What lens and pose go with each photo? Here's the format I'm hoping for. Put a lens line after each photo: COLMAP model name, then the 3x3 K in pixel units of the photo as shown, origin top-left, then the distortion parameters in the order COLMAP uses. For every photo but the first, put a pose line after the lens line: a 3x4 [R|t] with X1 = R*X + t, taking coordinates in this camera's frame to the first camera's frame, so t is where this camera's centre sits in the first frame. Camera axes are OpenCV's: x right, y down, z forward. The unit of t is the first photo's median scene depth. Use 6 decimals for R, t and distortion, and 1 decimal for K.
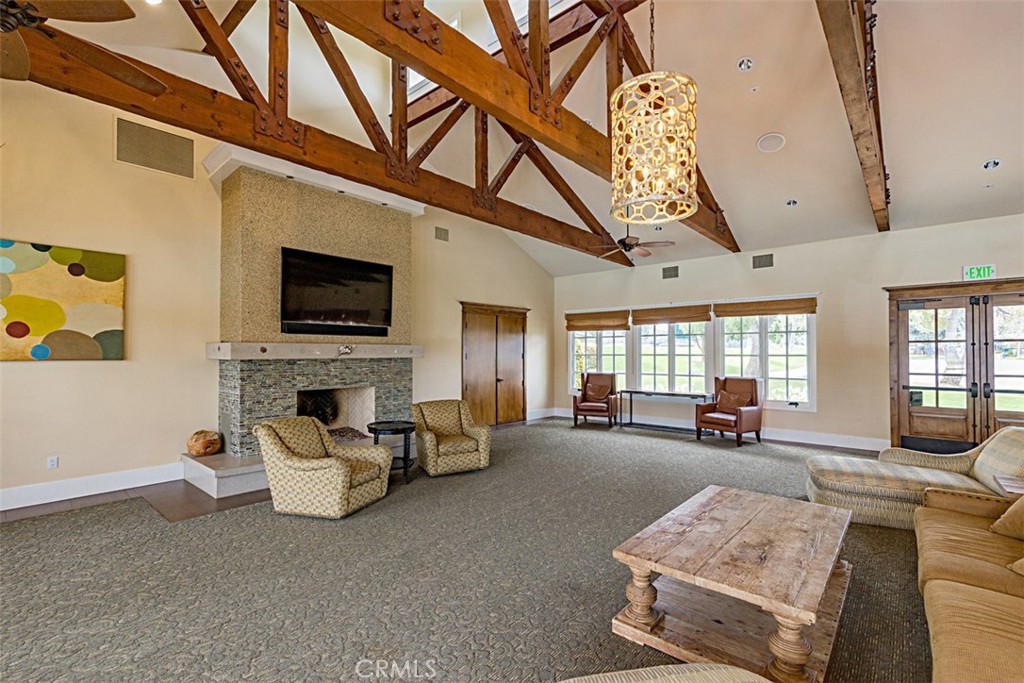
lens RADIAL K [[452.1, 0, 511.1], [0, 452.1, 343.5], [0, 0, 1]] dist [0.001040, 0.000339]
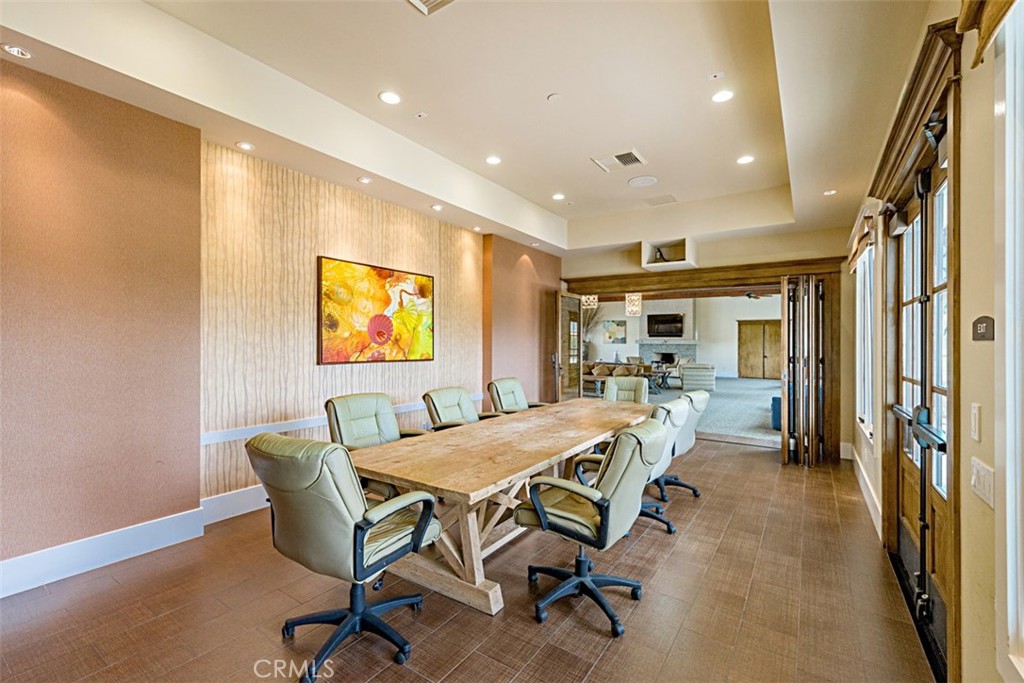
lens RADIAL K [[452.1, 0, 510.7], [0, 452.1, 341.7], [0, 0, 1]] dist [0.001040, 0.000339]
pose [[0.135593, 0.001026, -0.990764, 3.098745], [0.009719, 0.999950, 0.002366, -0.003977], [0.990717, -0.009950, 0.135576, -0.674204]]
